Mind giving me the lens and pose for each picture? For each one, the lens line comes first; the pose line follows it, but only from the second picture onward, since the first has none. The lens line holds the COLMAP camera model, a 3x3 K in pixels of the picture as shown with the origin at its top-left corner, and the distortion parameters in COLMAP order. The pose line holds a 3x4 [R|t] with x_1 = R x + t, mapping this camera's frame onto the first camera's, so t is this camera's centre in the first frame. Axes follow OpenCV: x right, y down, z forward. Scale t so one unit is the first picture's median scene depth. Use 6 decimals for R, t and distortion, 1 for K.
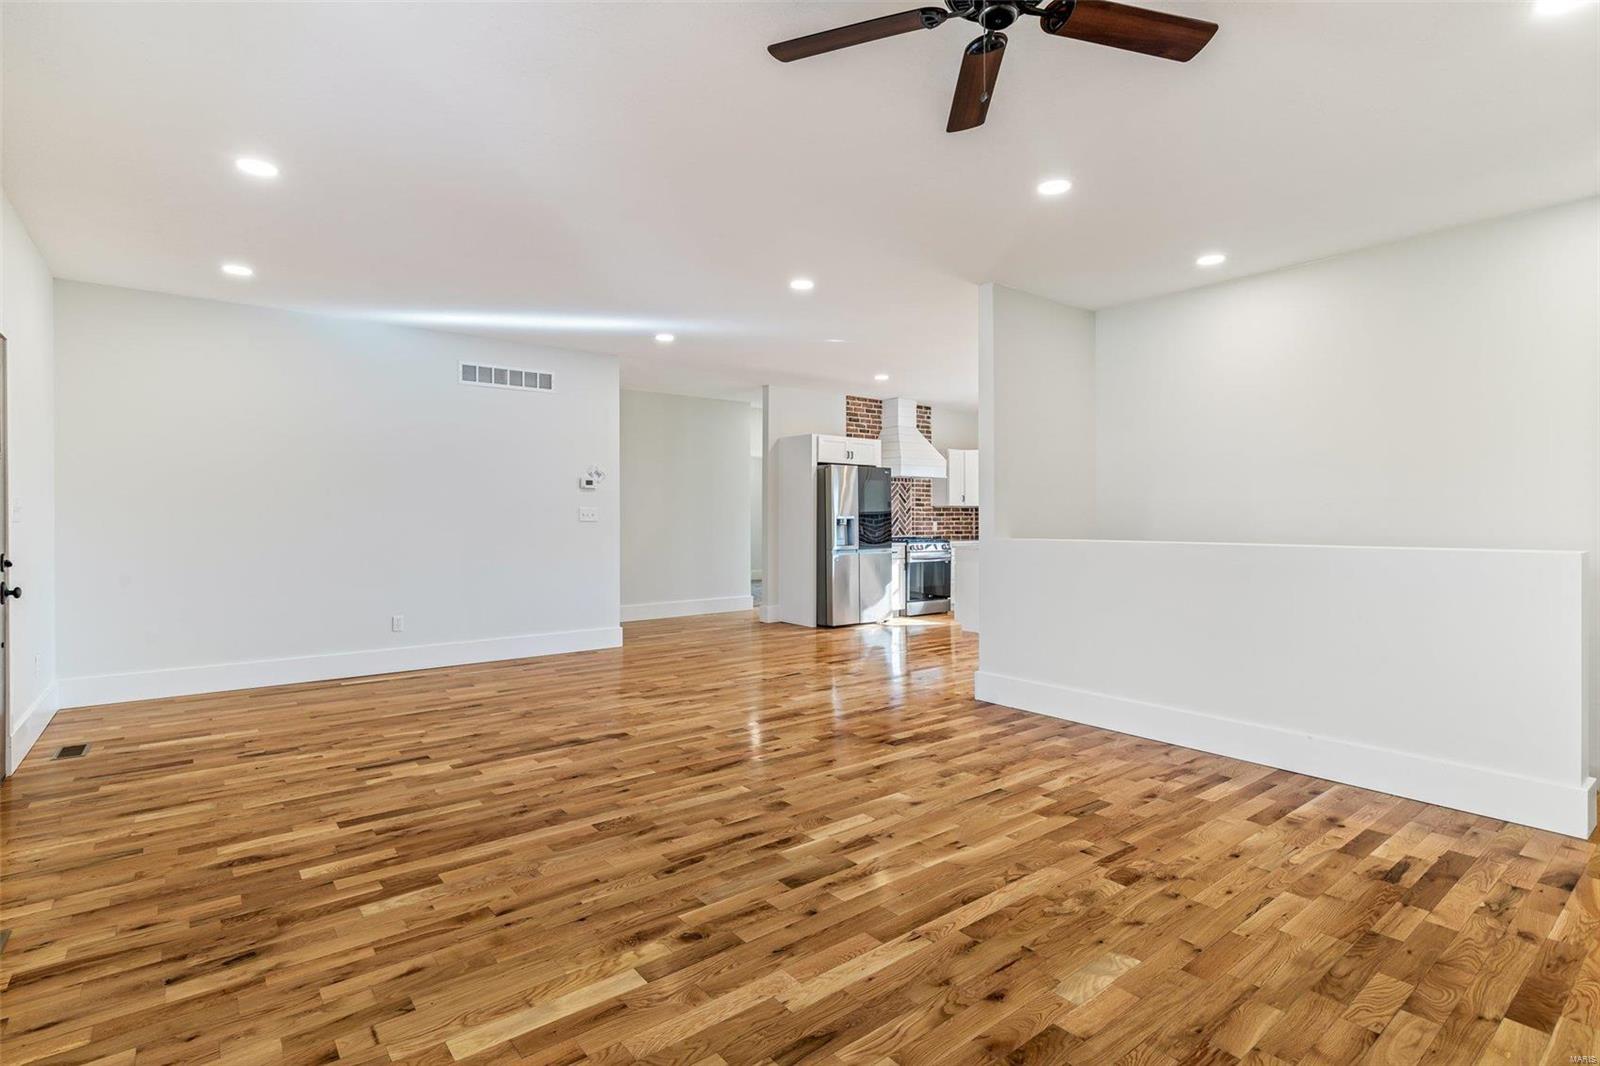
lens RADIAL K [[786.3, 0, 813.4], [0, 786.3, 524.5], [0, 0, 1]] dist [-0.003655, 0.002785]
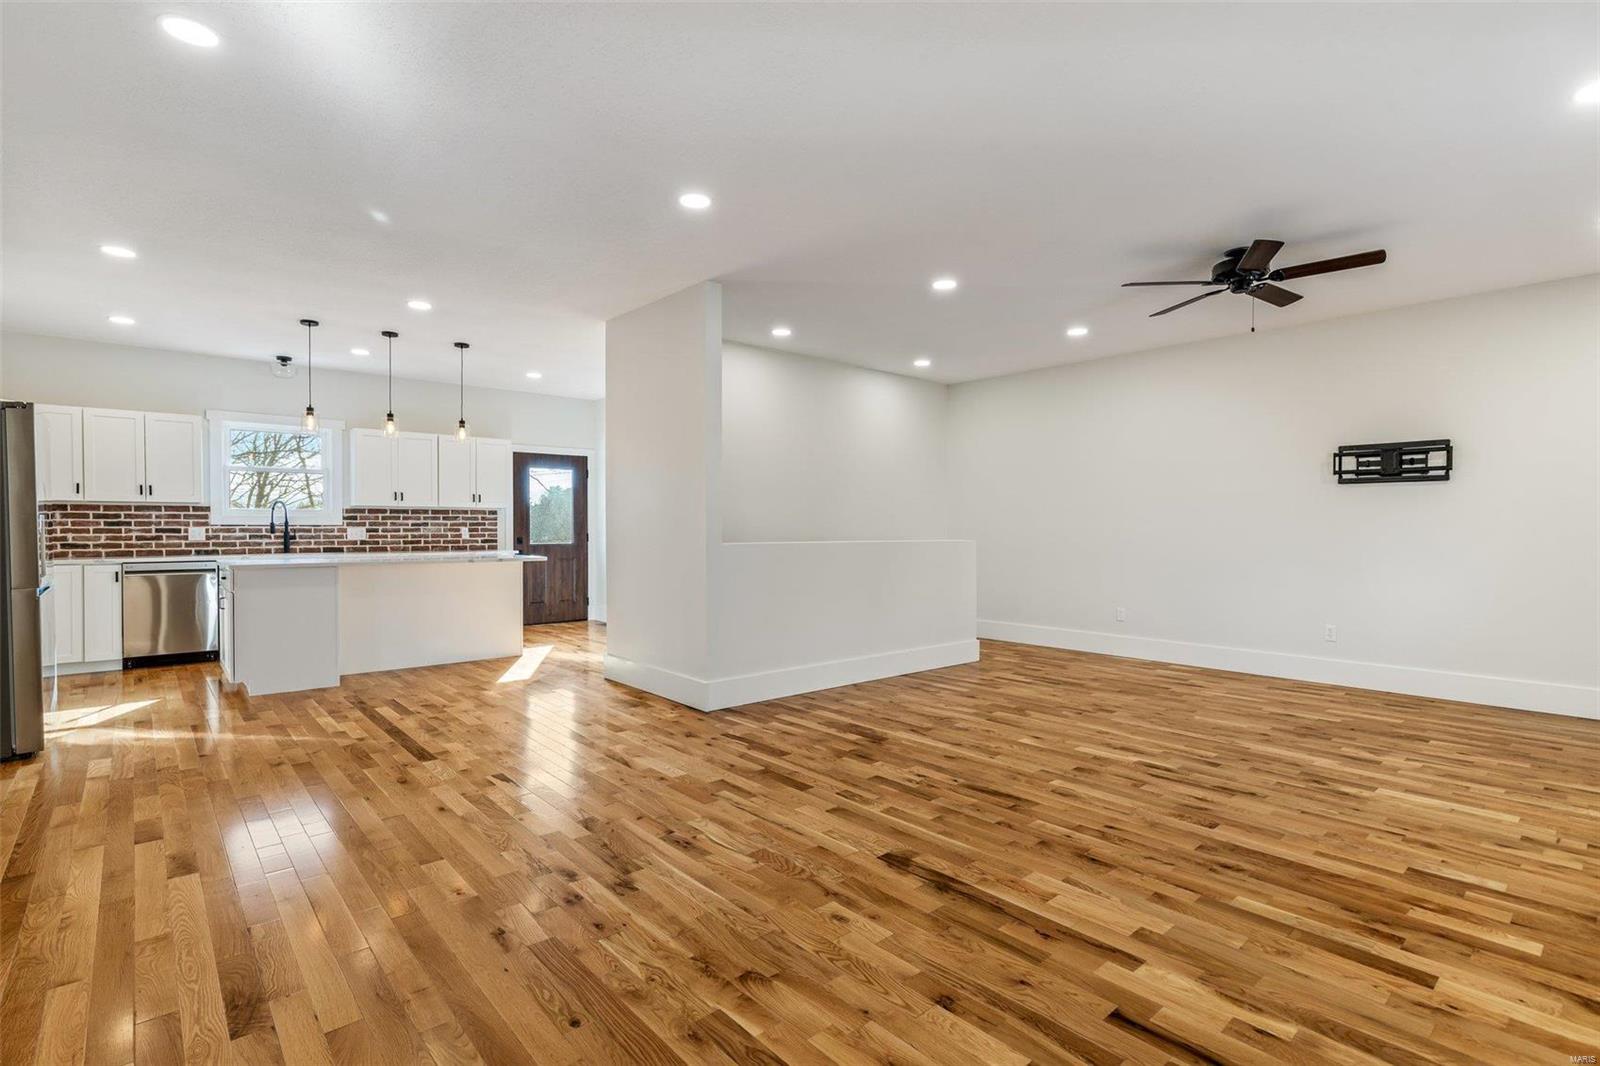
lens RADIAL K [[752.6, 0, 809.4], [0, 752.6, 536.7], [0, 0, 1]] dist [-0.002568, 0.001350]
pose [[-0.044265, -0.011762, 0.998951, -1.119076], [0.004942, 0.999916, 0.011993, -0.002188], [-0.999008, 0.005468, -0.044203, 1.436704]]
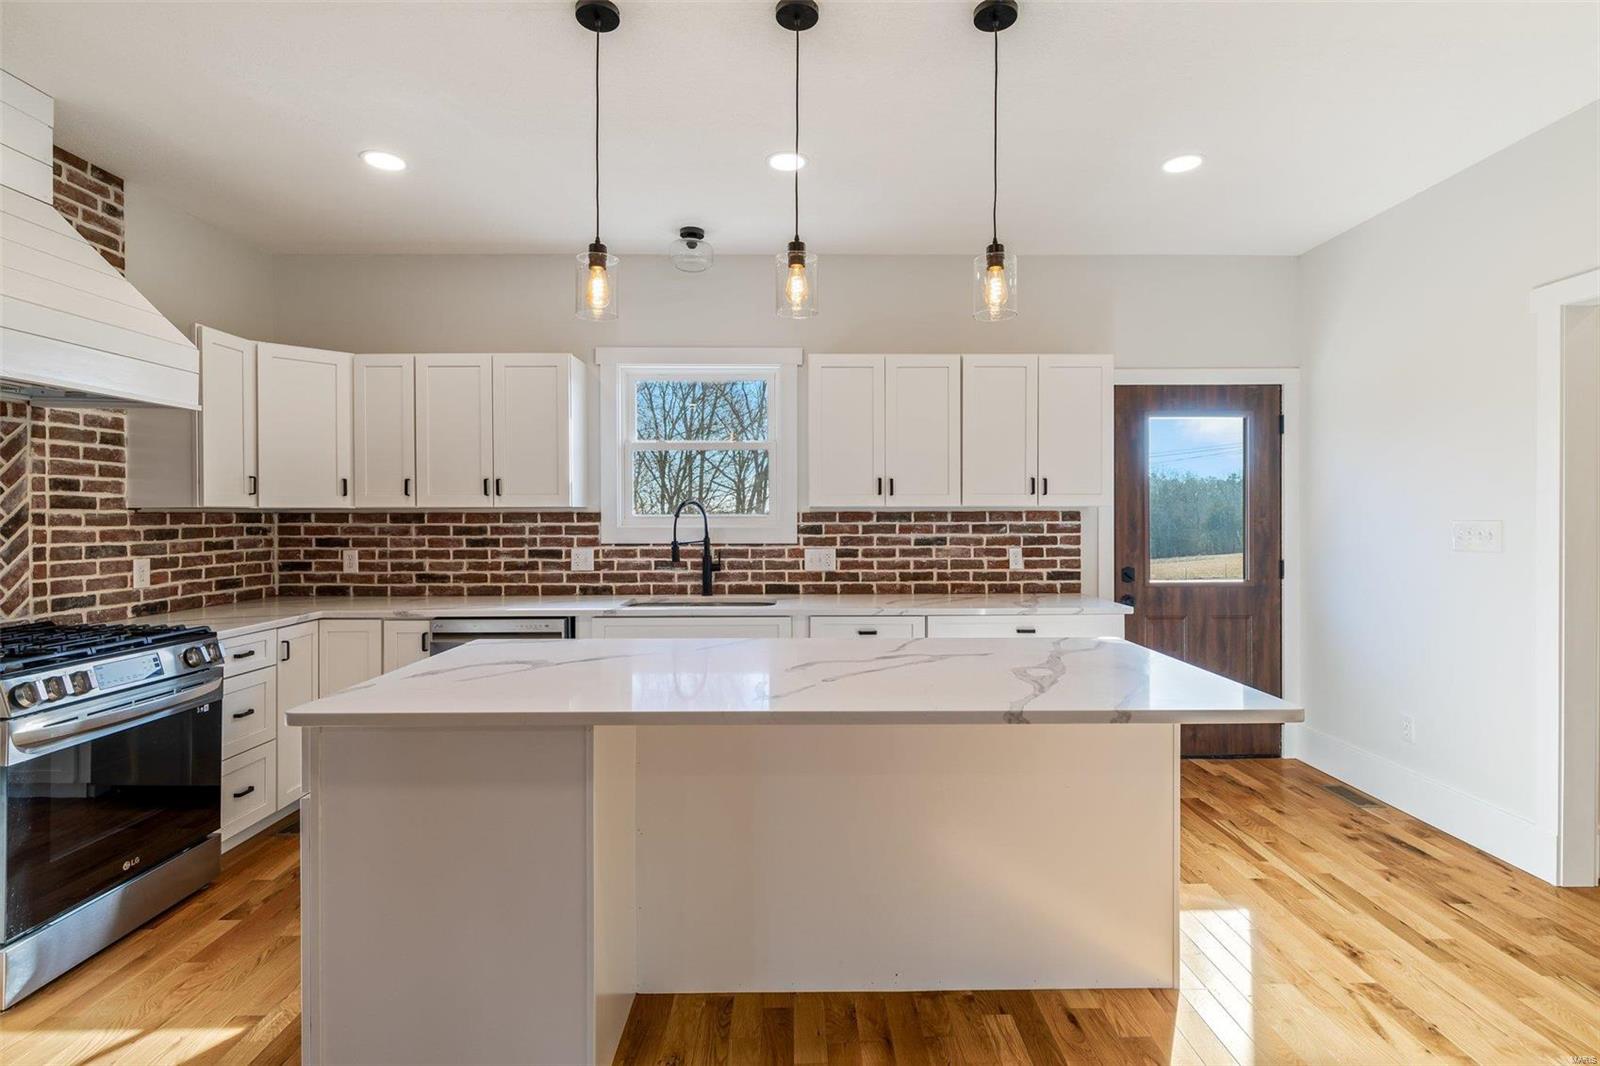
lens RADIAL K [[752.6, 0, 799.3], [0, 752.6, 516.9], [0, 0, 1]] dist [-0.002568, 0.001350]
pose [[0.631492, 0.001477, 0.775381, 0.288625], [0.005405, 0.999966, -0.006307, -0.052517], [-0.775364, 0.008174, 0.631462, 1.981258]]
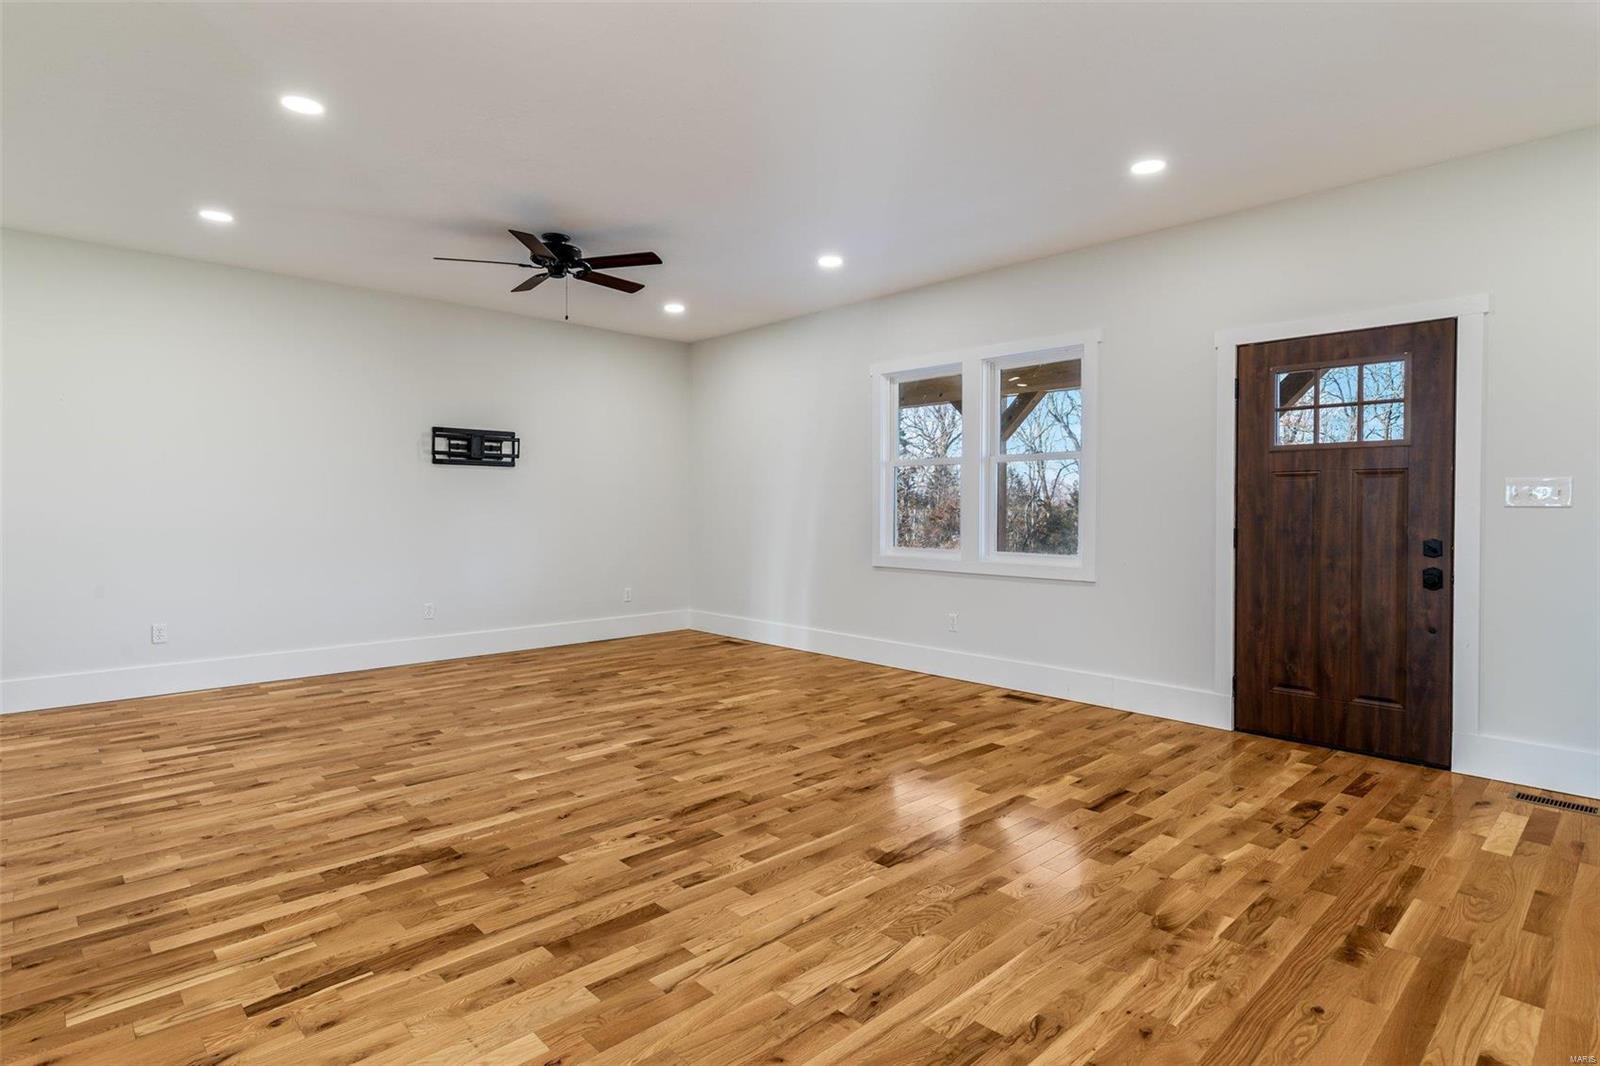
lens RADIAL K [[822.4, 0, 800.8], [0, 822.4, 524.2], [0, 0, 1]] dist [-0.001853, 0.000830]
pose [[-0.997419, 0.000588, -0.071798, -0.175725], [-0.001418, 0.999610, 0.027886, -0.009601], [0.071786, 0.027916, -0.997029, 2.124134]]
